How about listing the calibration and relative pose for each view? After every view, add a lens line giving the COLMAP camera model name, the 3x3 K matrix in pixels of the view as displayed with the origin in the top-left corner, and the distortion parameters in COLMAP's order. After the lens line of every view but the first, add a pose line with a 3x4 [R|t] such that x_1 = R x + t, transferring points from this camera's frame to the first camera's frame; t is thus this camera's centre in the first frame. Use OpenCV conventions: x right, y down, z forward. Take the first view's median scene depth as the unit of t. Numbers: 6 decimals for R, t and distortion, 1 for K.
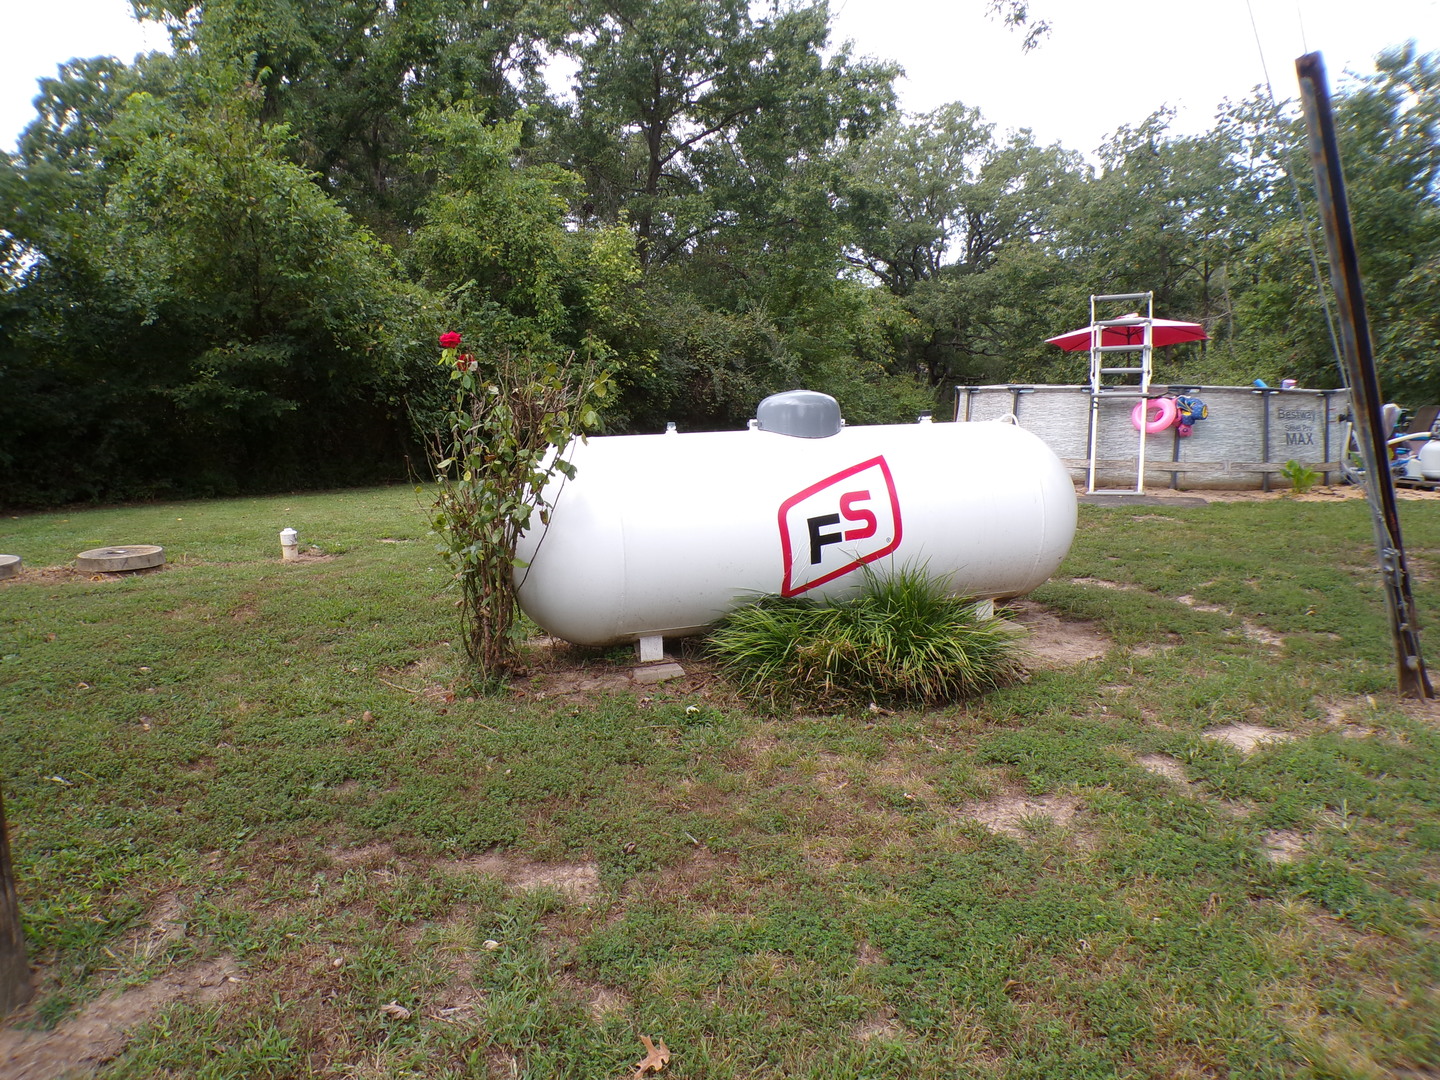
lens RADIAL K [[990.3, 0, 720.0], [0, 990.3, 540.0], [0, 0, 1]] dist [-0.044870, 0.041843]
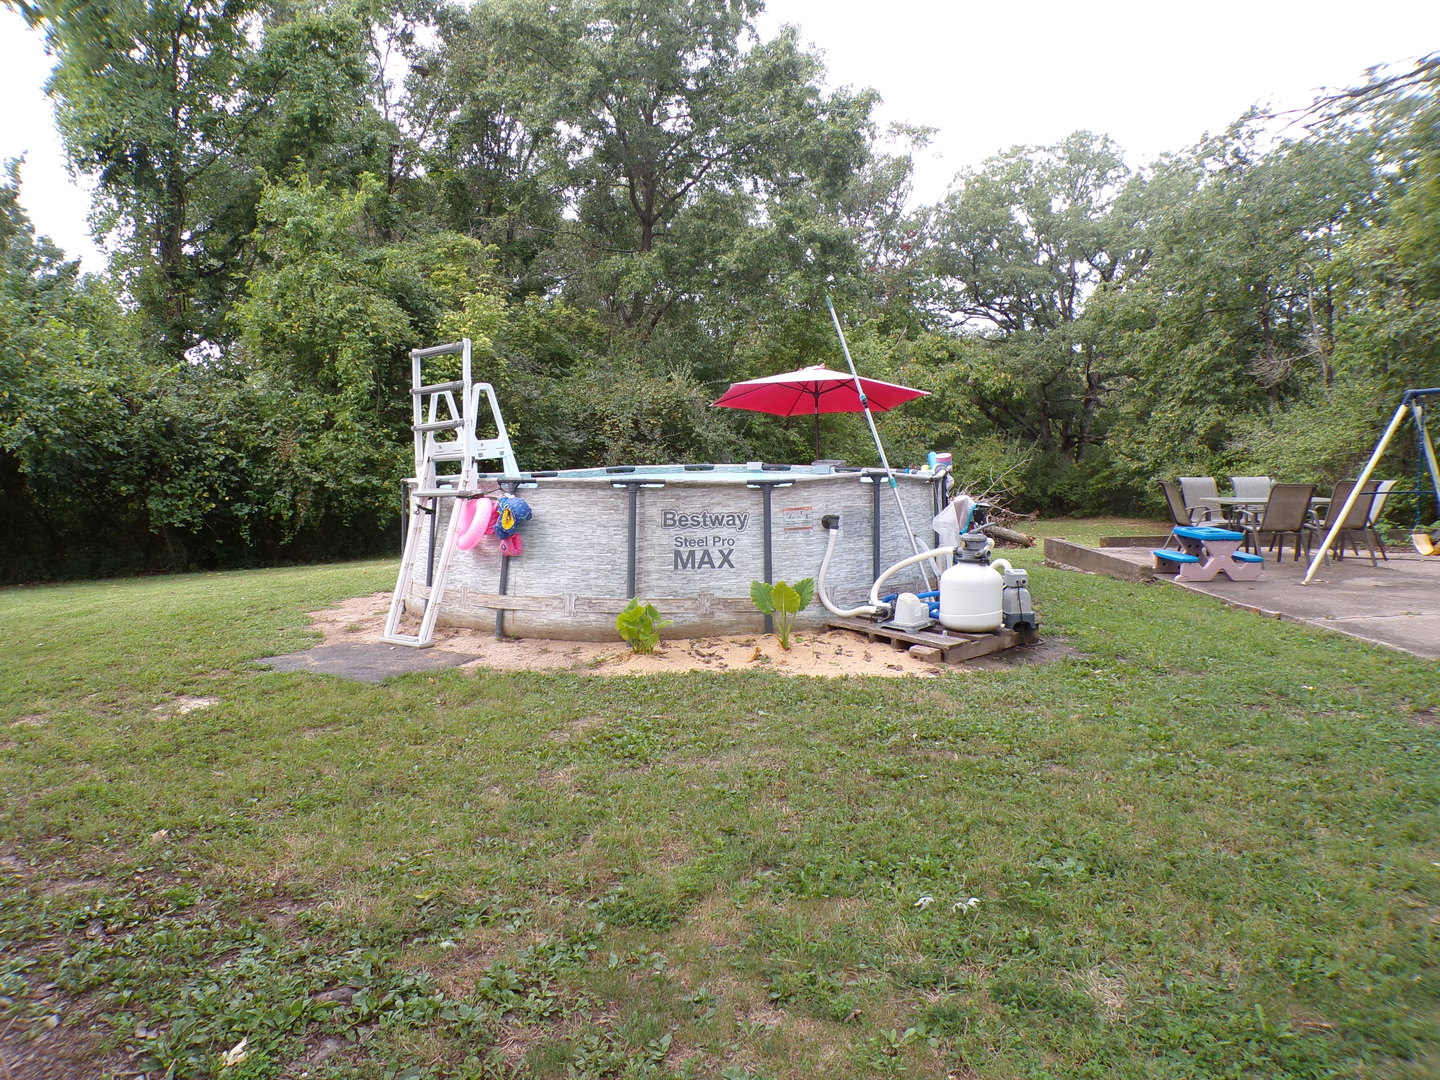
lens RADIAL K [[978.7, 0, 720.0], [0, 978.7, 540.0], [0, 0, 1]] dist [-0.024511, 0.000451]
pose [[0.966204, 0.001101, -0.257775, 0.516366], [-0.016557, 0.998191, -0.057795, -0.054173], [0.257245, 0.060110, 0.964475, 0.276603]]
